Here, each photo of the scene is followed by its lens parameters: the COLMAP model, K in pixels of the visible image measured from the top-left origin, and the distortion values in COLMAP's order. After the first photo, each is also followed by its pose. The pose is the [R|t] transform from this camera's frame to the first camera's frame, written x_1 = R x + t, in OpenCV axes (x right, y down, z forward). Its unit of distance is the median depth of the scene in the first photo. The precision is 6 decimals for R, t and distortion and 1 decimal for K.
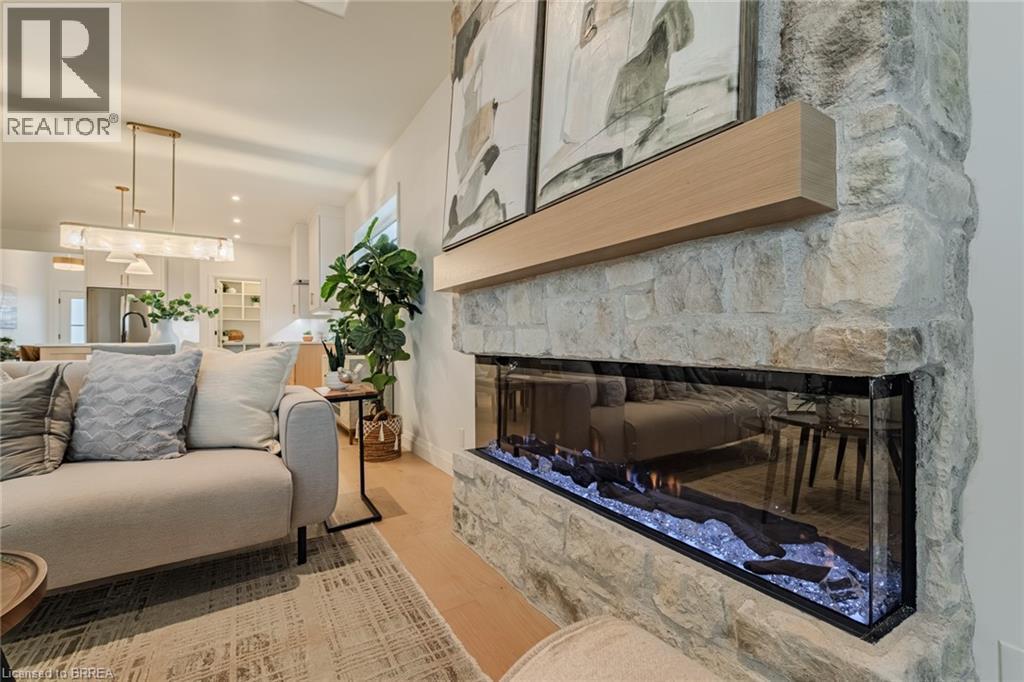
lens RADIAL K [[441.4, 0, 523.1], [0, 441.4, 337.5], [0, 0, 1]] dist [0.008767, -0.006610]
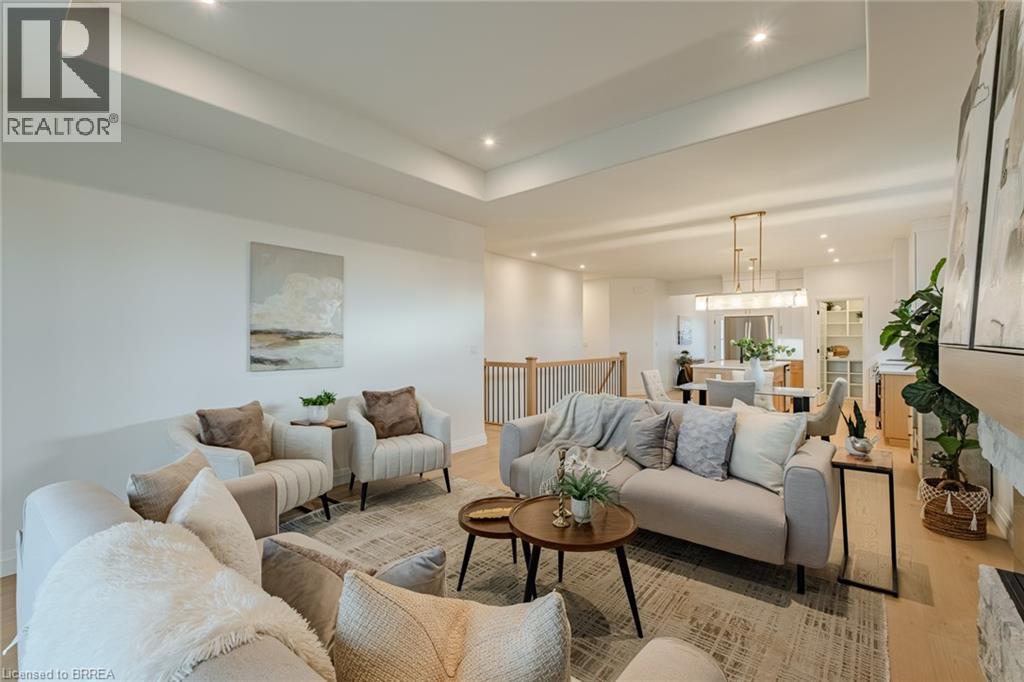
lens RADIAL K [[441.4, 0, 523.1], [0, 441.4, 337.5], [0, 0, 1]] dist [0.008767, -0.006610]
pose [[0.322523, 0.002834, -0.946557, 0.477691], [0.004238, 0.999981, 0.004438, -0.247743], [0.946552, -0.005442, 0.322505, -0.163959]]
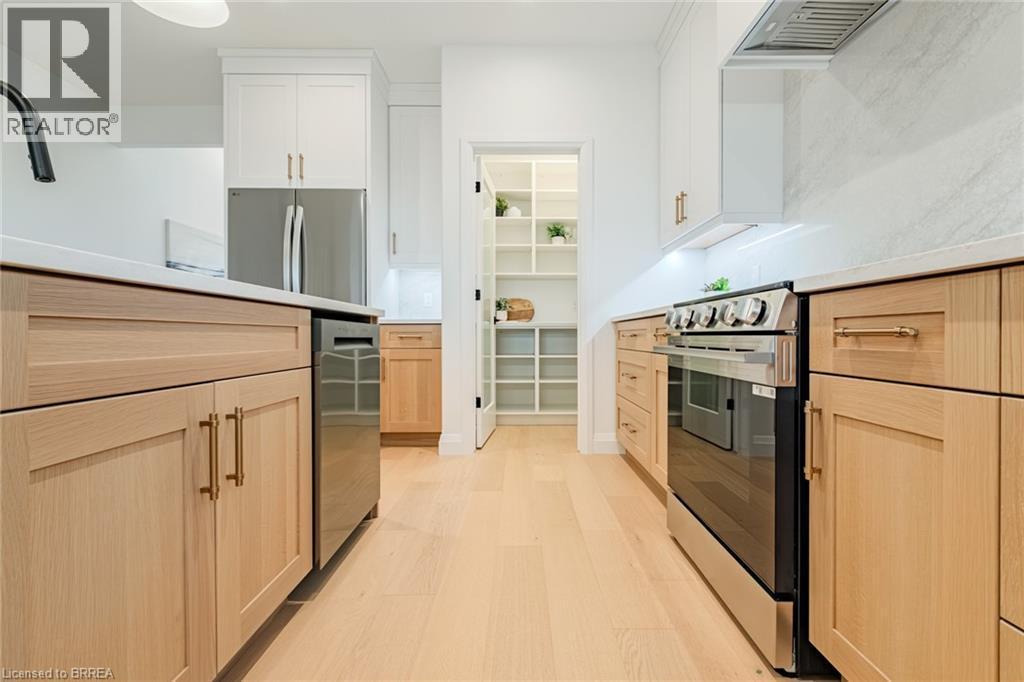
lens RADIAL K [[455.8, 0, 523.9], [0, 455.8, 337.1], [0, 0, 1]] dist [0.003197, -0.000303]
pose [[0.844012, 0.004771, -0.536303, -2.163117], [0.000506, 0.999953, 0.009692, 0.108357], [0.536324, -0.008452, 0.843970, 3.319657]]
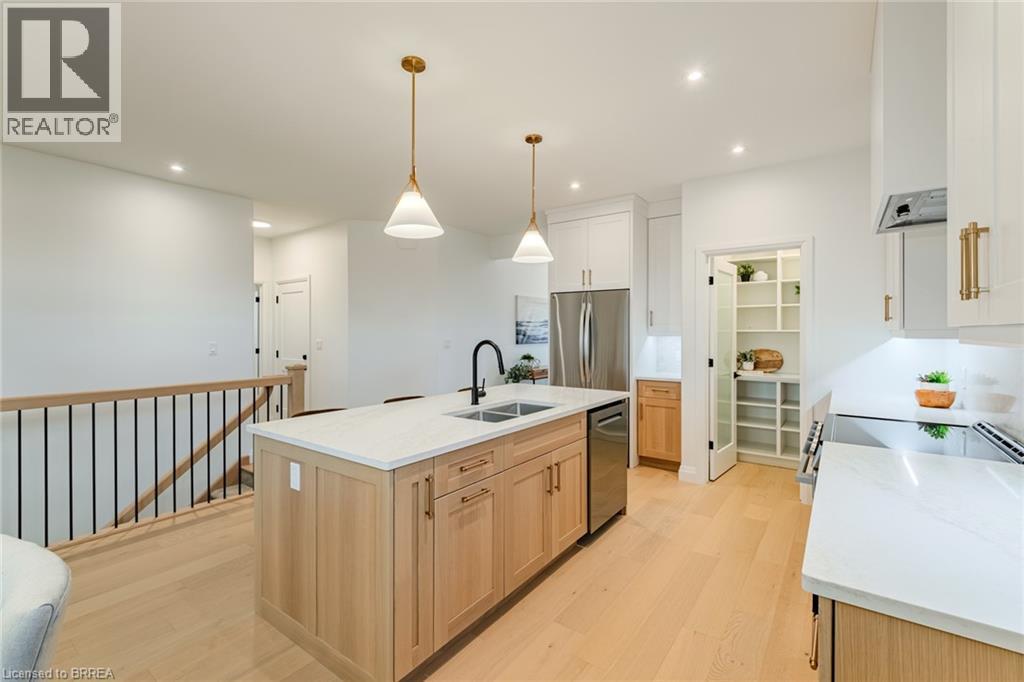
lens RADIAL K [[449.1, 0, 515.5], [0, 449.1, 331.7], [0, 0, 1]] dist [0.001417, -0.000052]
pose [[0.357749, 0.005261, -0.933803, -1.428968], [0.002475, 0.999975, 0.006582, -0.242108], [0.933815, -0.004666, 0.357727, 2.942574]]
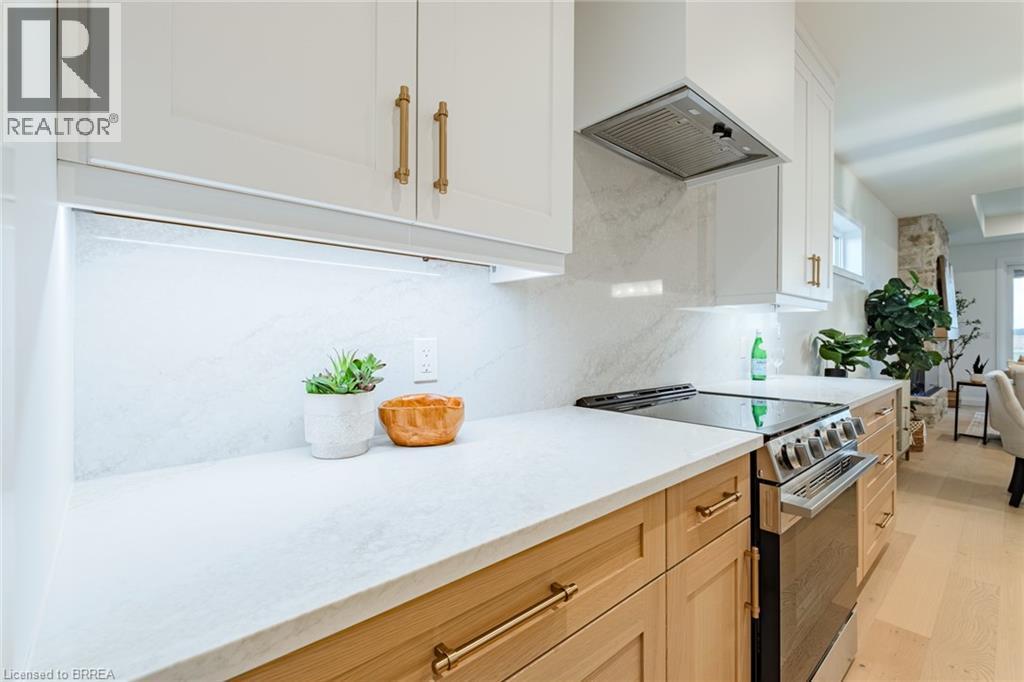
lens RADIAL K [[437.7, 0, 512.0], [0, 437.7, 341.0], [0, 0, 1]] dist [-0.003941, -0.000699]
pose [[-0.136984, -0.001300, 0.990572, -3.049438], [-0.004936, 0.999988, 0.000630, -0.100619], [-0.990561, -0.004804, -0.136988, 4.918048]]
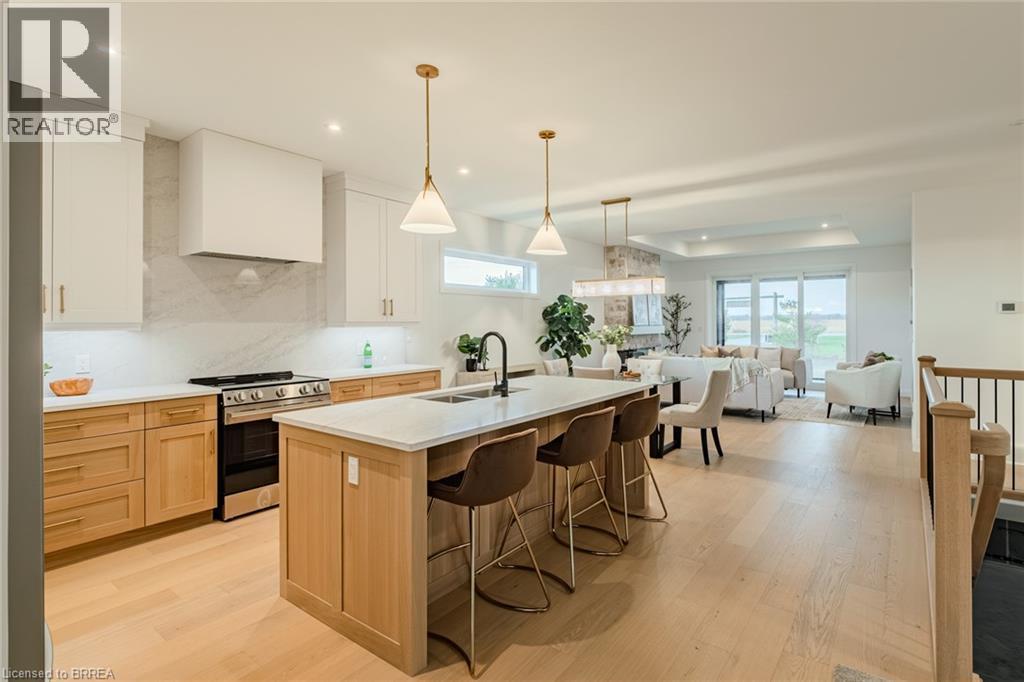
lens RADIAL K [[499.5, 0, 551.0], [0, 499.5, 316.8], [0, 0, 1]] dist [-0.001121, -0.000439]
pose [[-0.363099, 0.016462, 0.931605, -4.894032], [0.000496, 0.999847, -0.017474, -0.223832], [-0.931750, -0.005882, -0.363052, 3.922940]]
